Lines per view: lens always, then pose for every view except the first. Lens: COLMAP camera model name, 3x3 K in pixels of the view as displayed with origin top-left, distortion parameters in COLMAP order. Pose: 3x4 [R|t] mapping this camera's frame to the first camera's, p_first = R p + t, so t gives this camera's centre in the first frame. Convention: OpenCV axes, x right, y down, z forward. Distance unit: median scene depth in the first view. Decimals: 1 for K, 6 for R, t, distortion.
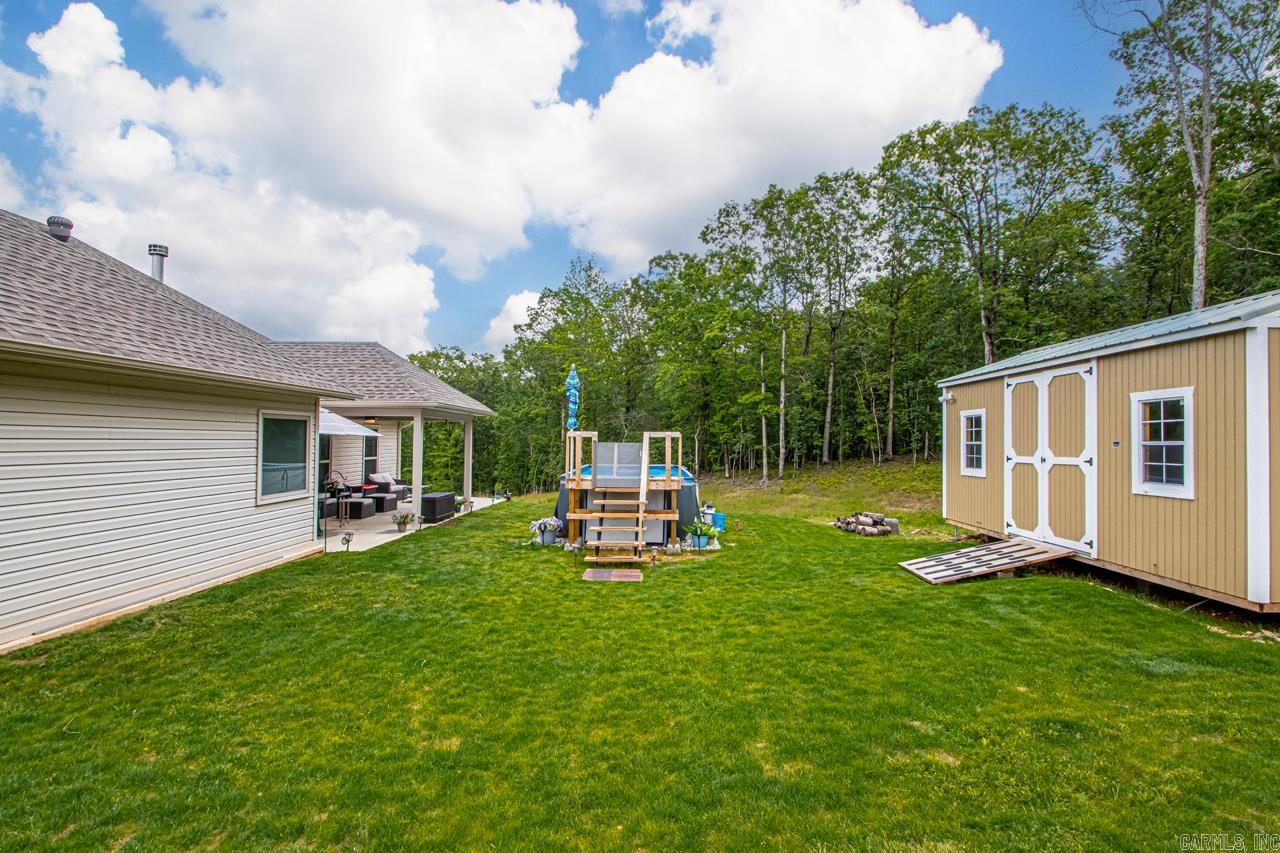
lens RADIAL K [[598.4, 0, 642.0], [0, 598.4, 431.9], [0, 0, 1]] dist [0.014251, -0.006084]
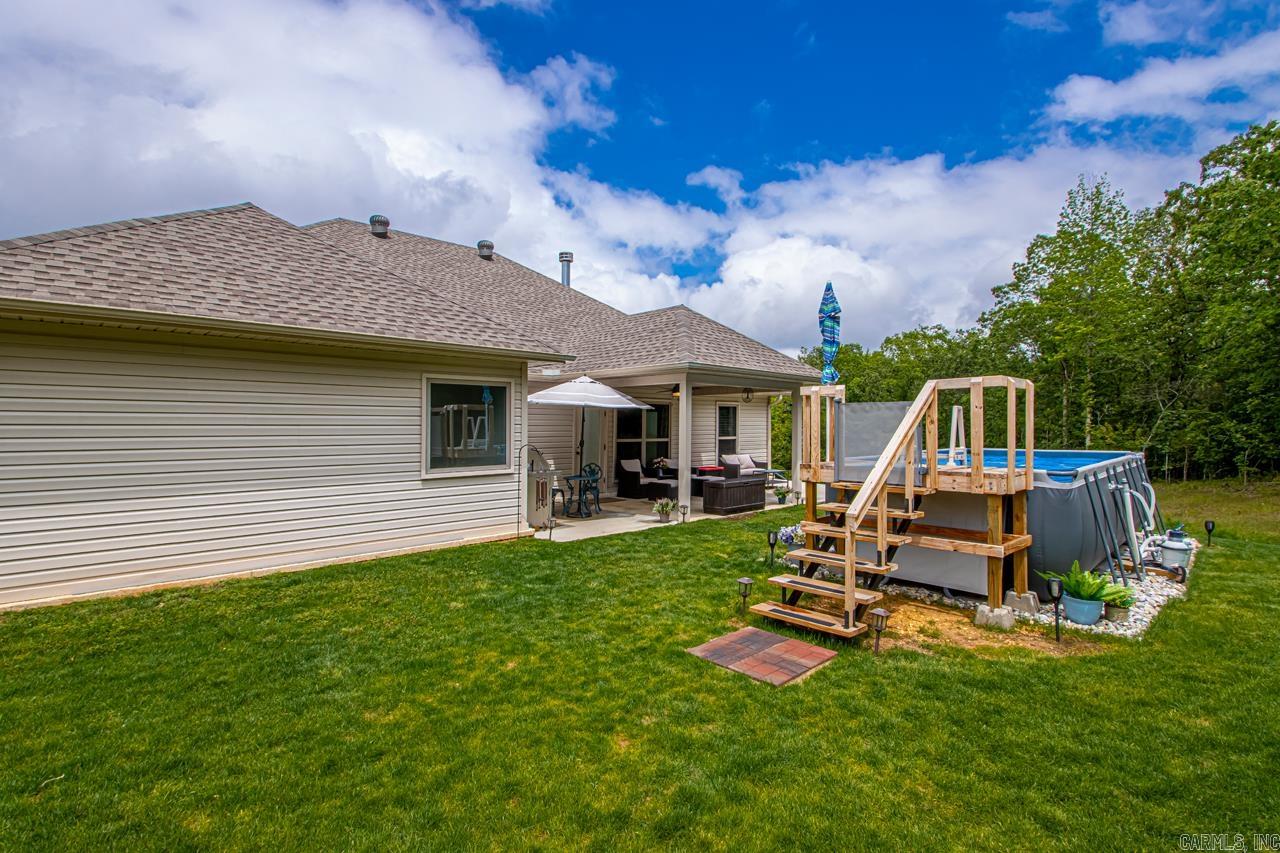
lens RADIAL K [[598.4, 0, 672.4], [0, 598.4, 417.9], [0, 0, 1]] dist [0.014251, -0.006084]
pose [[0.730846, -0.018906, -0.682280, 0.151807], [0.016854, 0.999811, -0.009651, 0.026384], [0.682334, -0.004446, 0.731027, 0.355045]]
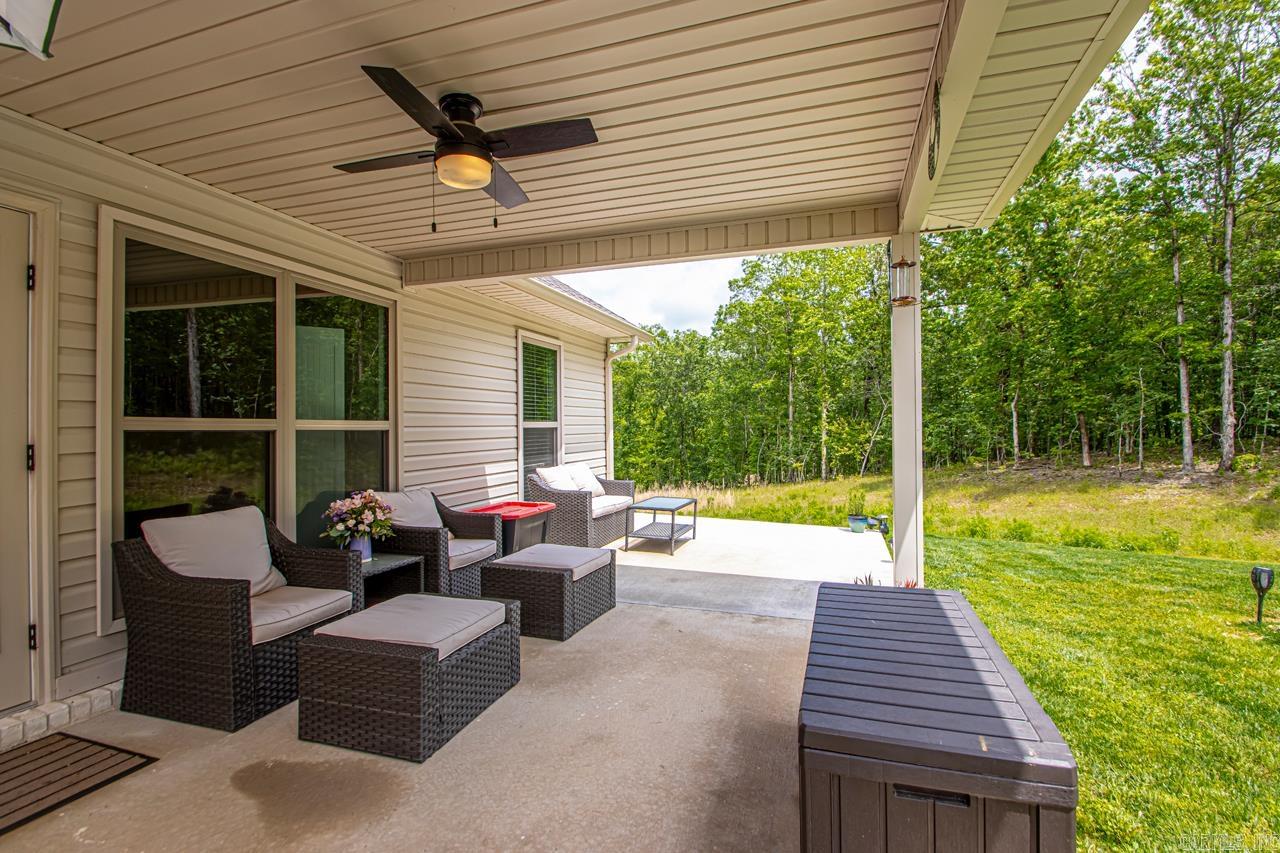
lens RADIAL K [[598.4, 0, 643.4], [0, 598.4, 426.5], [0, 0, 1]] dist [0.014251, -0.006084]
pose [[0.949823, -0.022028, -0.312012, -0.363659], [0.026098, 0.999620, 0.008871, 0.056479], [0.311698, -0.016569, 0.950037, 0.878348]]
